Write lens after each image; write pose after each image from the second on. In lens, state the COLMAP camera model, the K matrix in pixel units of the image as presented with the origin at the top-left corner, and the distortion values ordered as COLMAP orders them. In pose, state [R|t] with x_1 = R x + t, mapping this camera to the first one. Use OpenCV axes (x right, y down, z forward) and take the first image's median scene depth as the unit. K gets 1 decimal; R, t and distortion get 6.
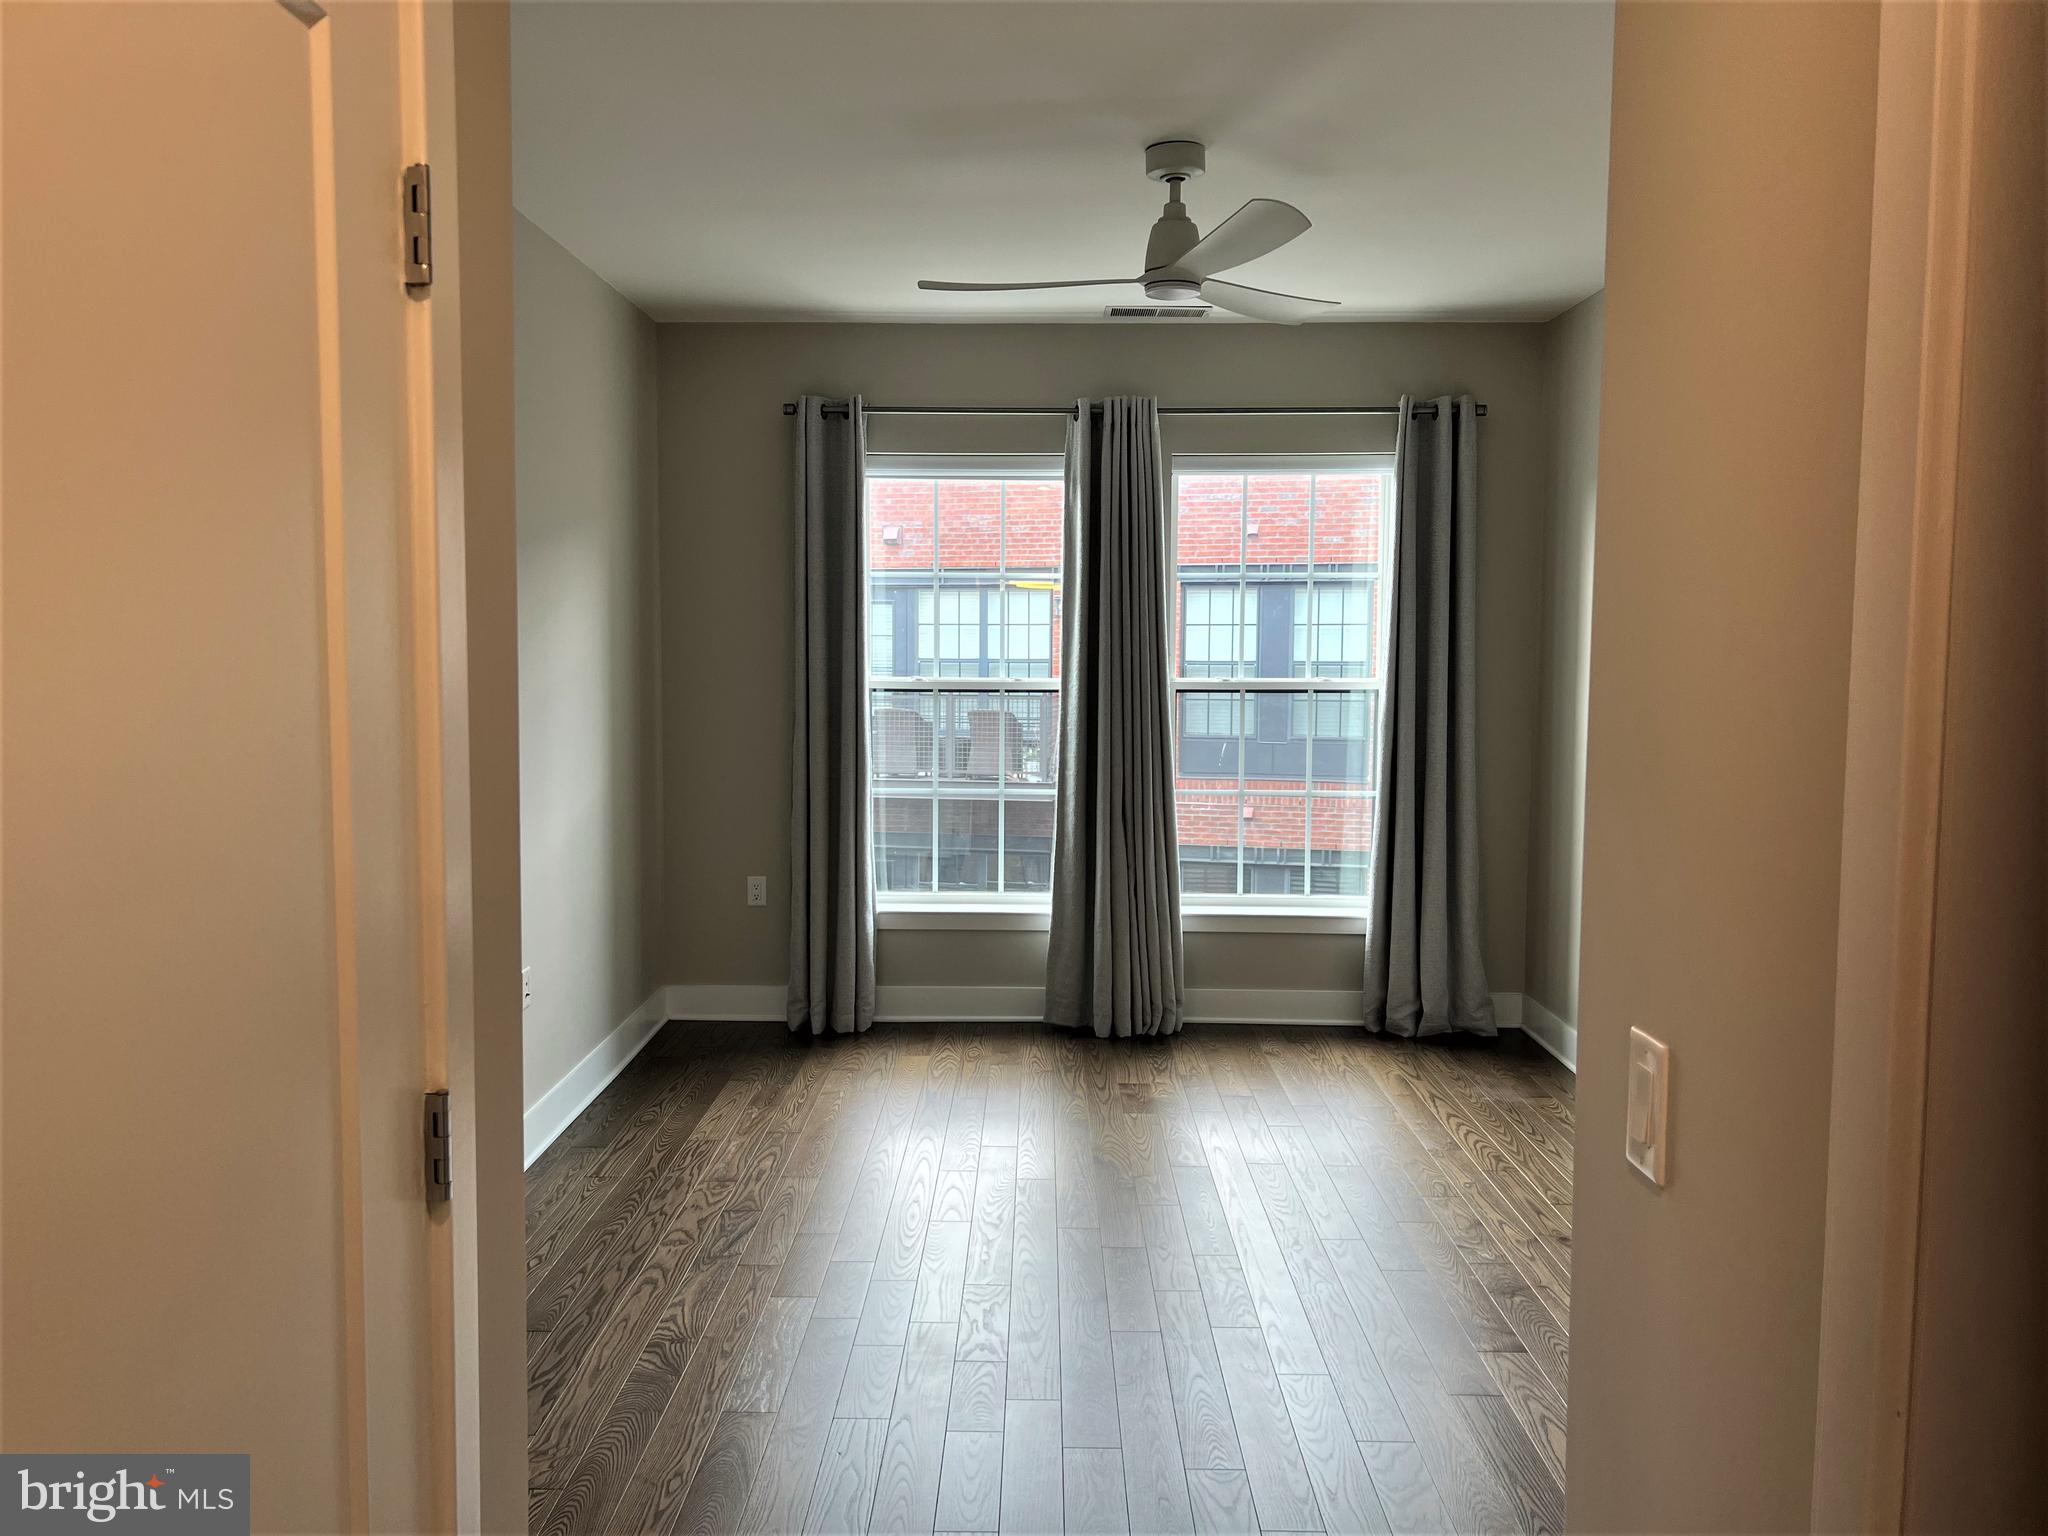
lens RADIAL K [[1566.0, 0, 1020.9], [0, 1566.0, 778.2], [0, 0, 1]] dist [0.080445, -0.078659]
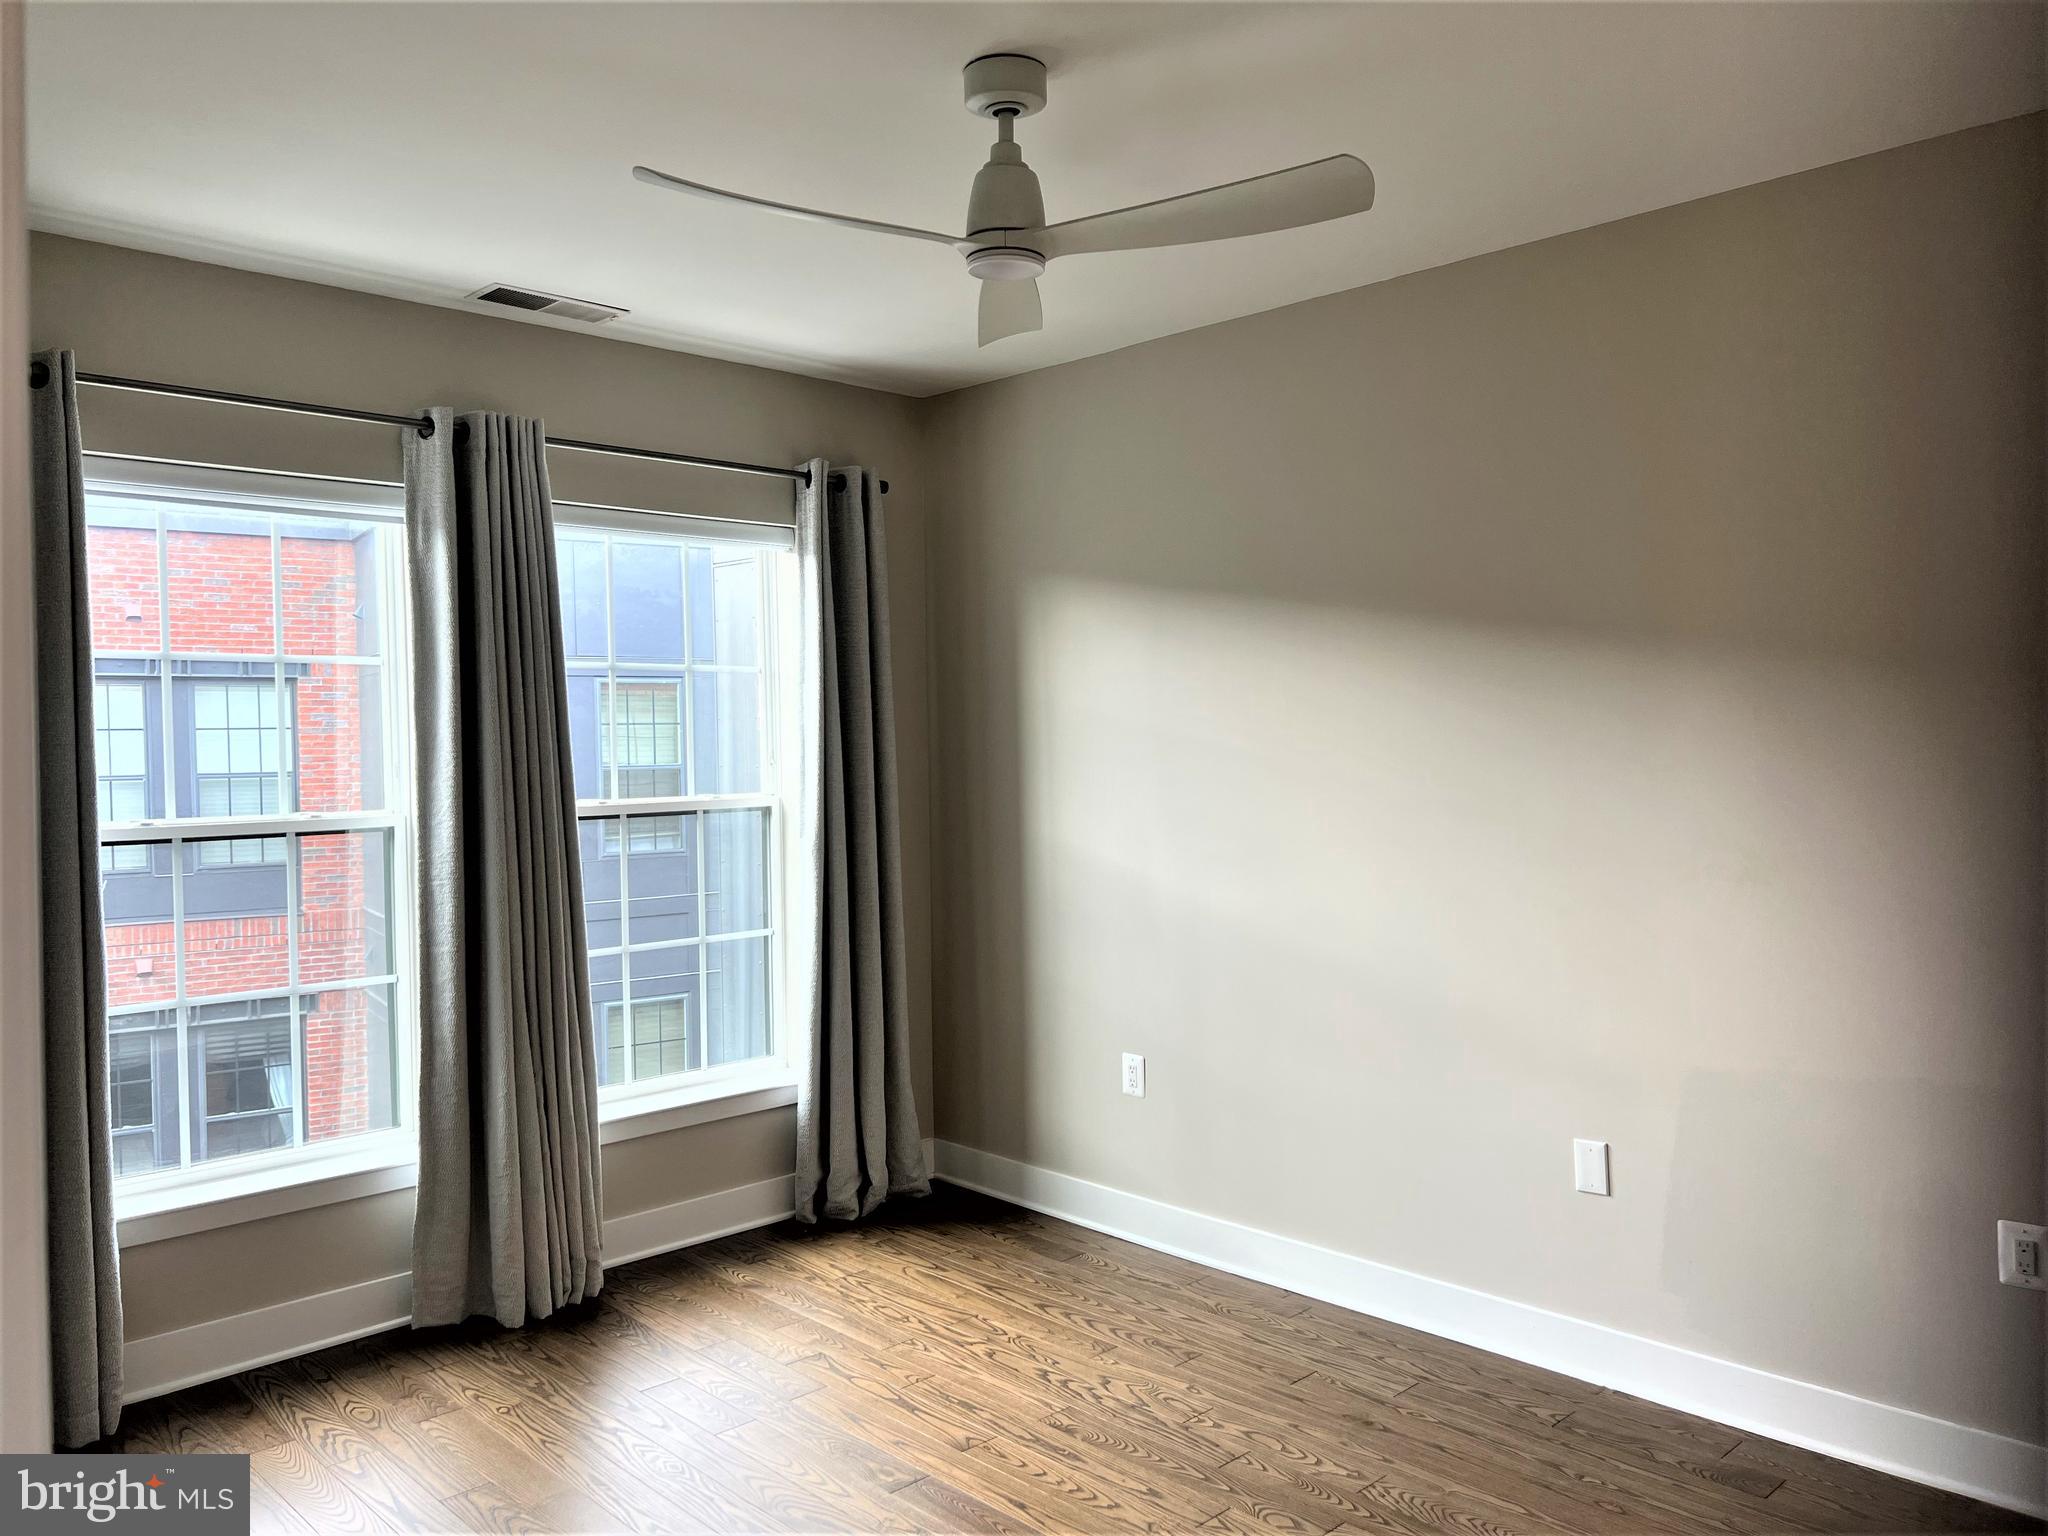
lens RADIAL K [[1566.0, 0, 1020.9], [0, 1566.0, 778.2], [0, 0, 1]] dist [0.080445, -0.078659]
pose [[0.713850, -0.034551, 0.699446, -0.268794], [0.079612, 0.996311, -0.032036, -0.034968], [-0.695758, 0.078553, 0.713968, 0.327019]]
